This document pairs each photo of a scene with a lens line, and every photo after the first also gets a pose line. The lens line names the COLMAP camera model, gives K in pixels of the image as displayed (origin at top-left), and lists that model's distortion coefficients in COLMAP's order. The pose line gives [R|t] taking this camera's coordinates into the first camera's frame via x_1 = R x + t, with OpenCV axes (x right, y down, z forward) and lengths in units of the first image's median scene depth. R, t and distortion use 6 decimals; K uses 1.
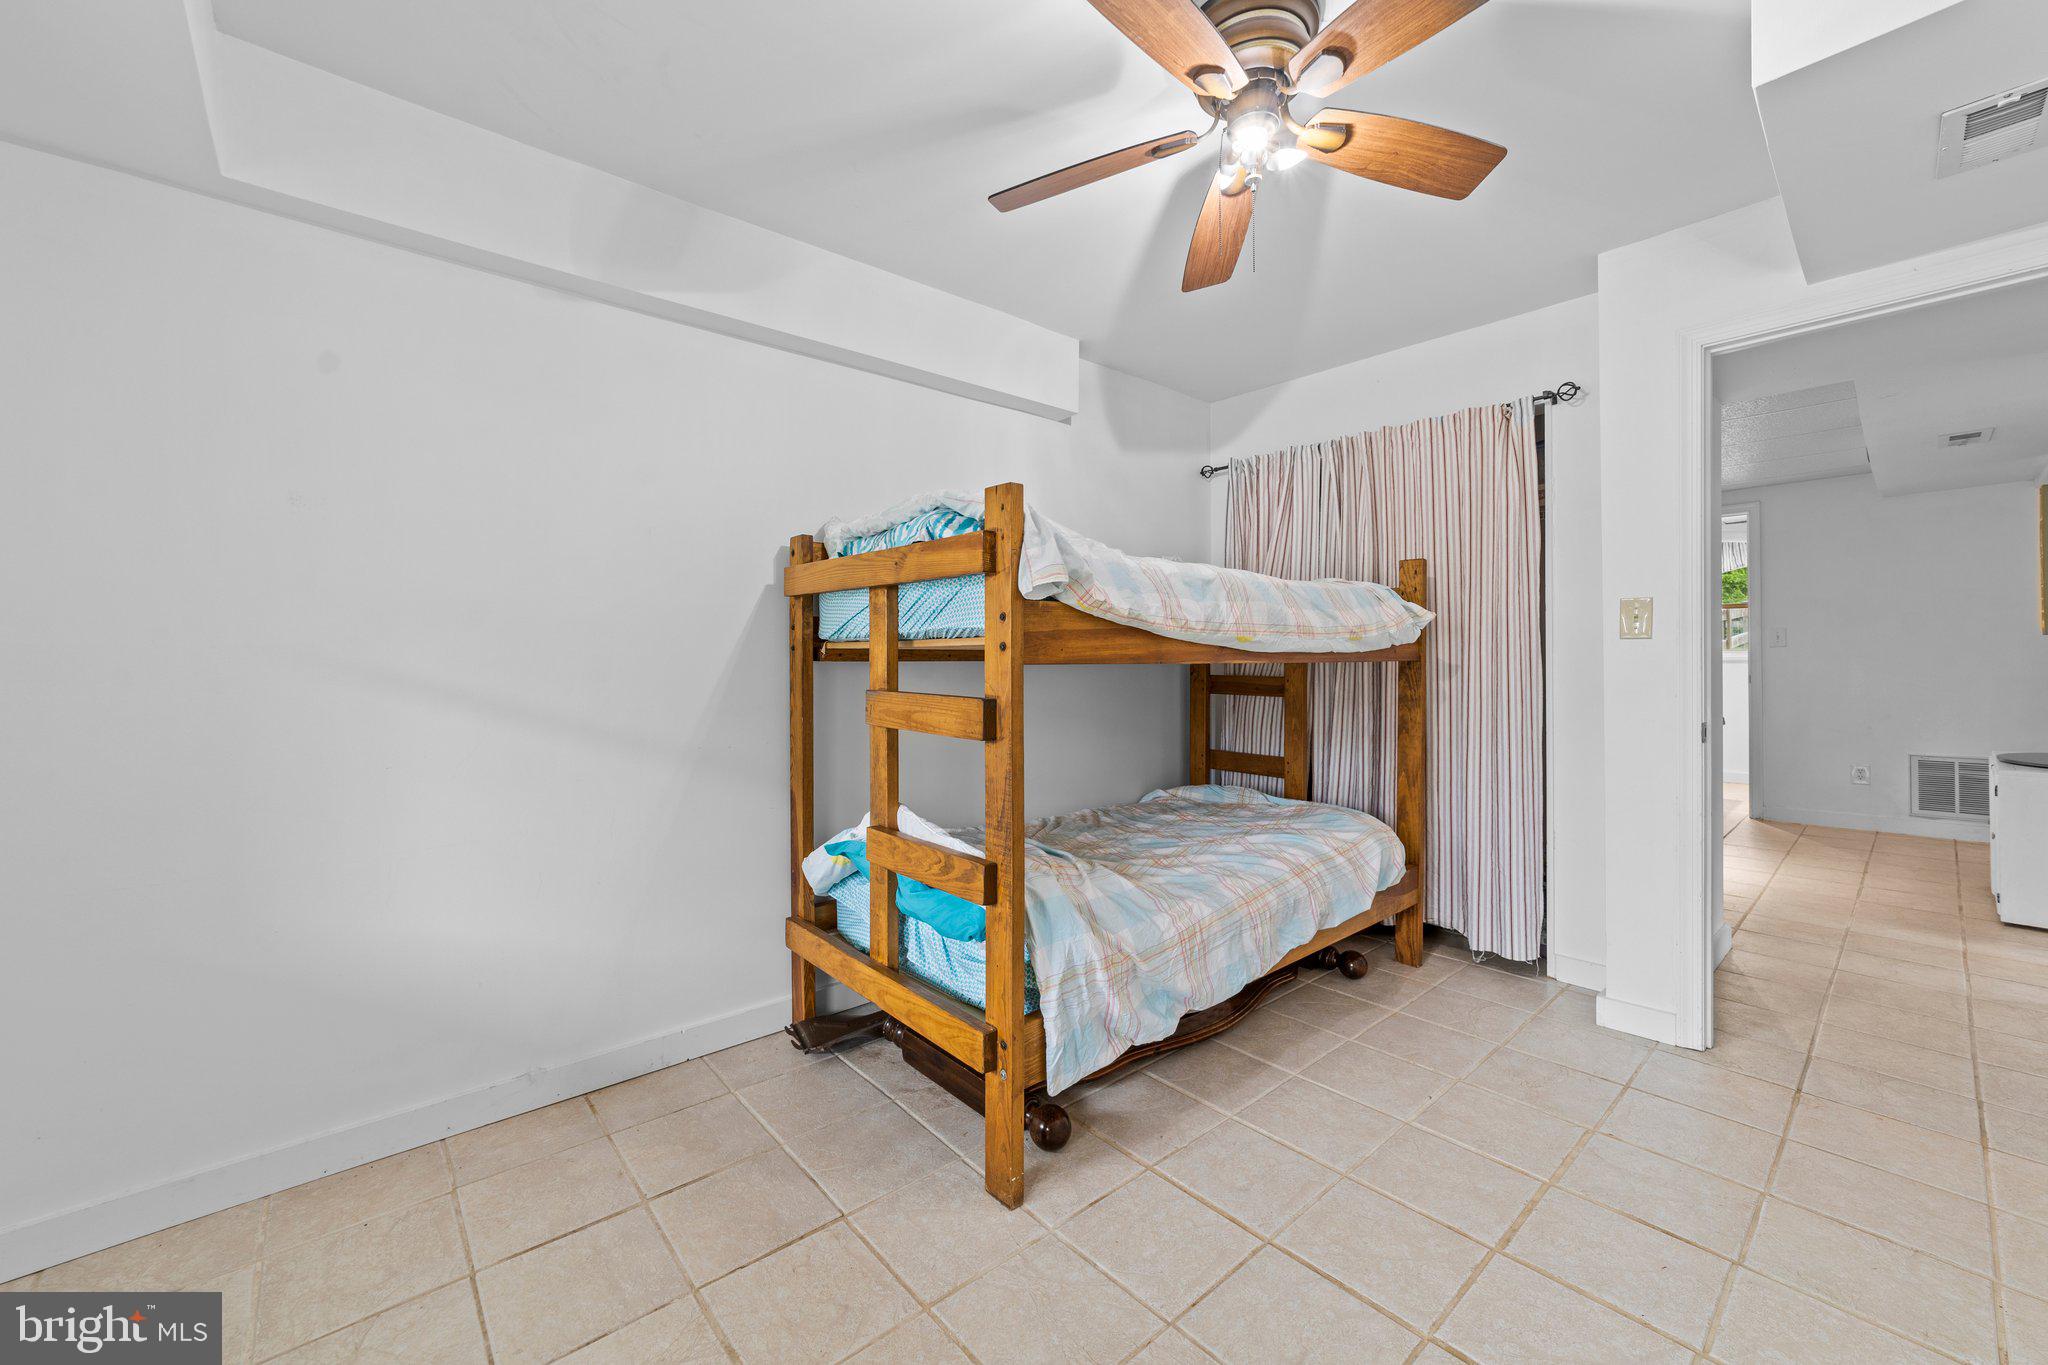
lens RADIAL K [[788.2, 0, 1024.0], [0, 788.2, 682.5], [0, 0, 1]] dist [-0.002786, 0.000120]
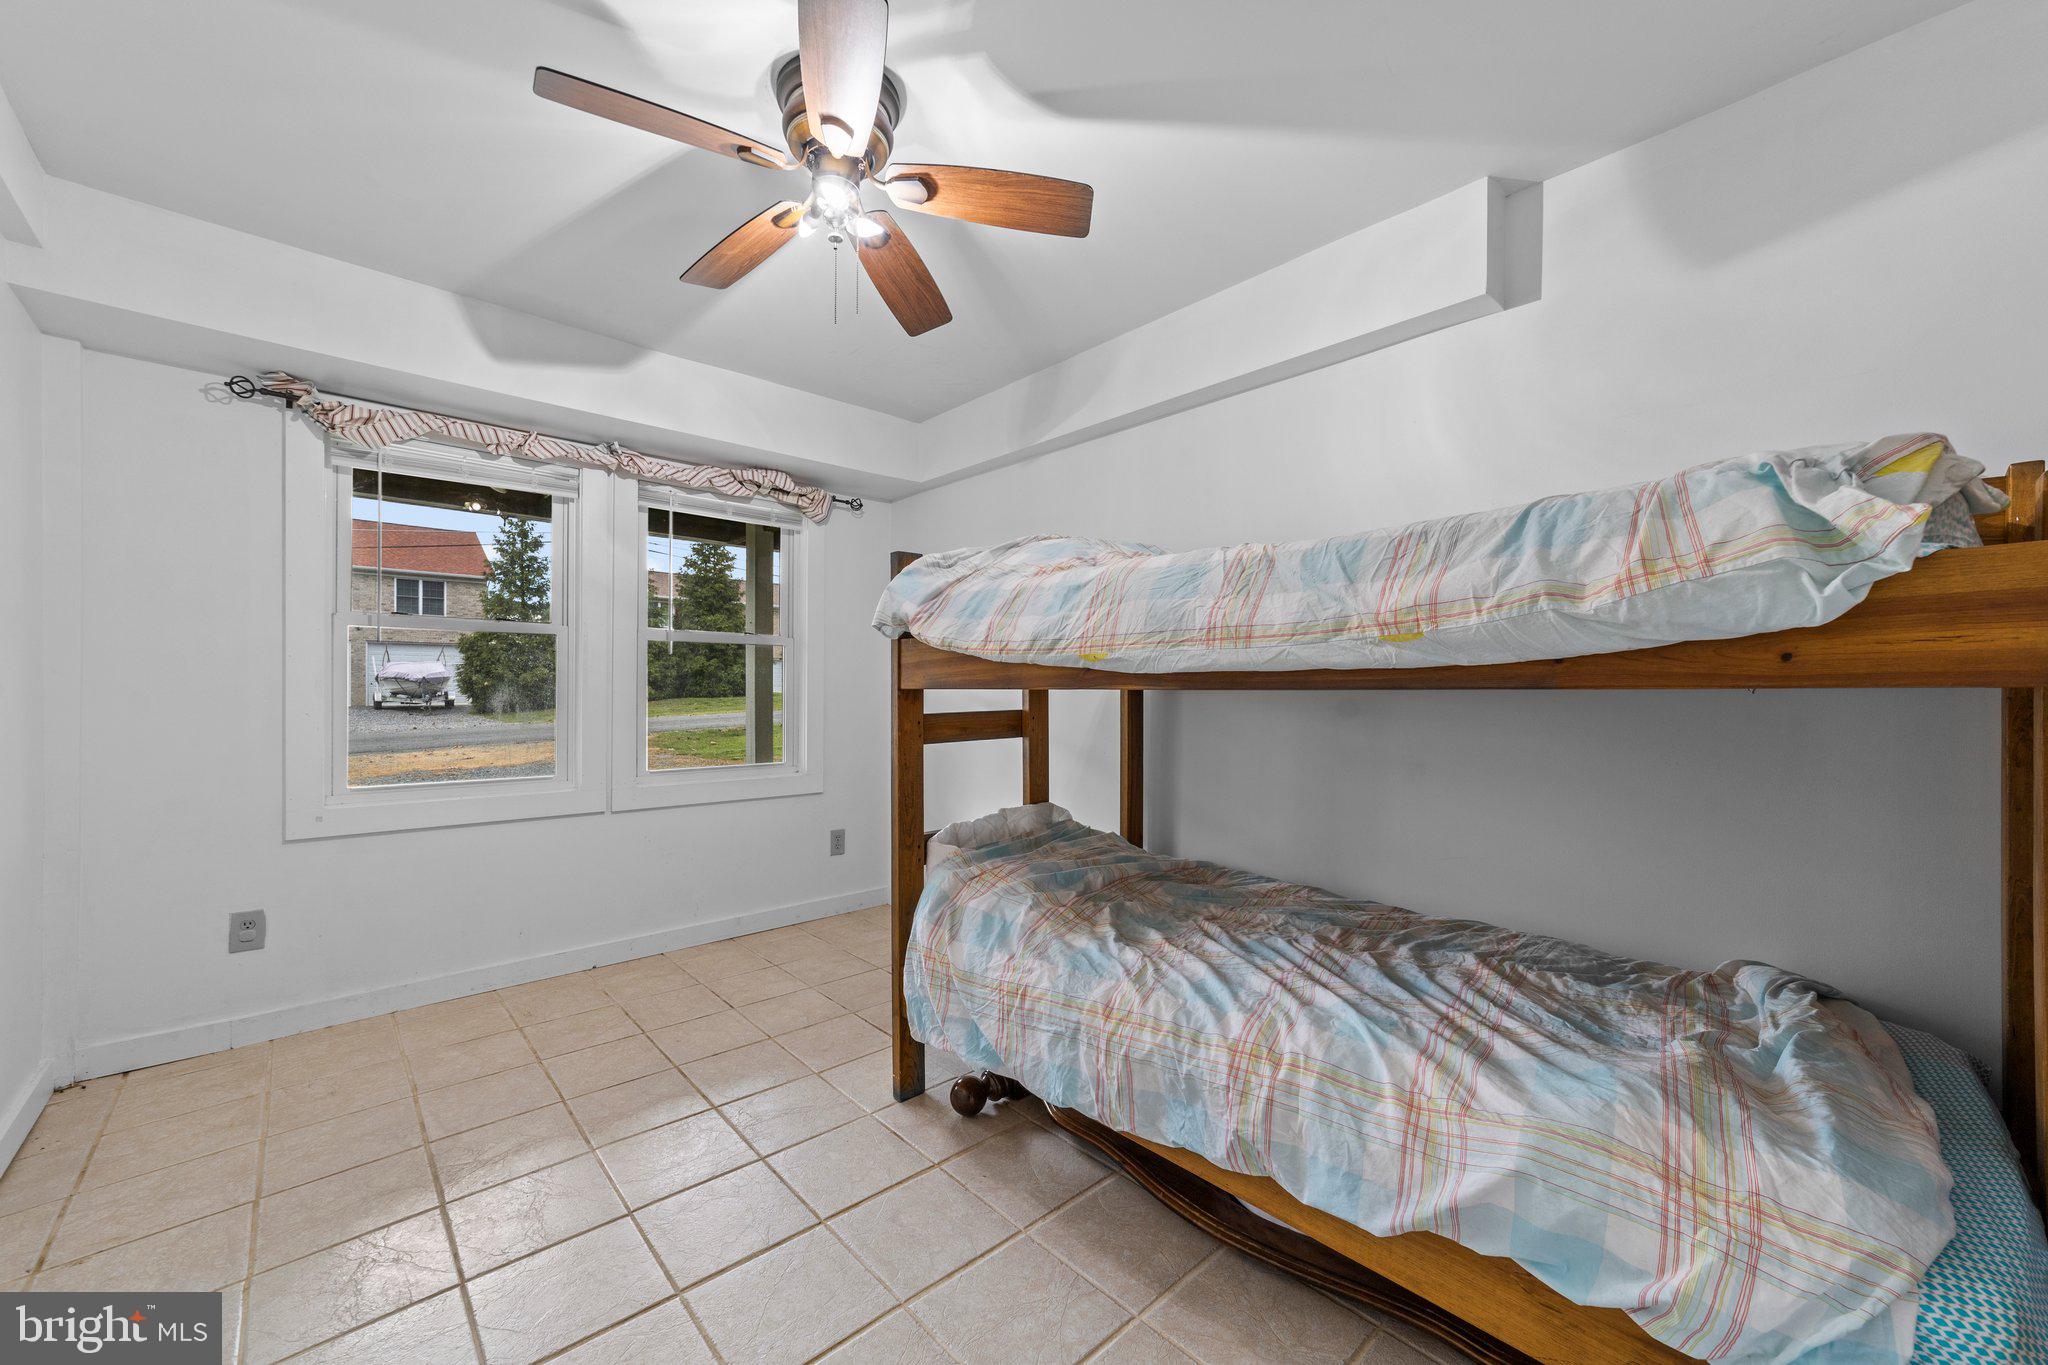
lens RADIAL K [[788.2, 0, 1024.0], [0, 788.2, 682.5], [0, 0, 1]] dist [-0.002786, 0.000120]
pose [[0.023903, 0.007260, -0.999688, 1.060229], [-0.011256, 0.999912, 0.006992, -0.036307], [0.999651, 0.011085, 0.023983, 0.942973]]
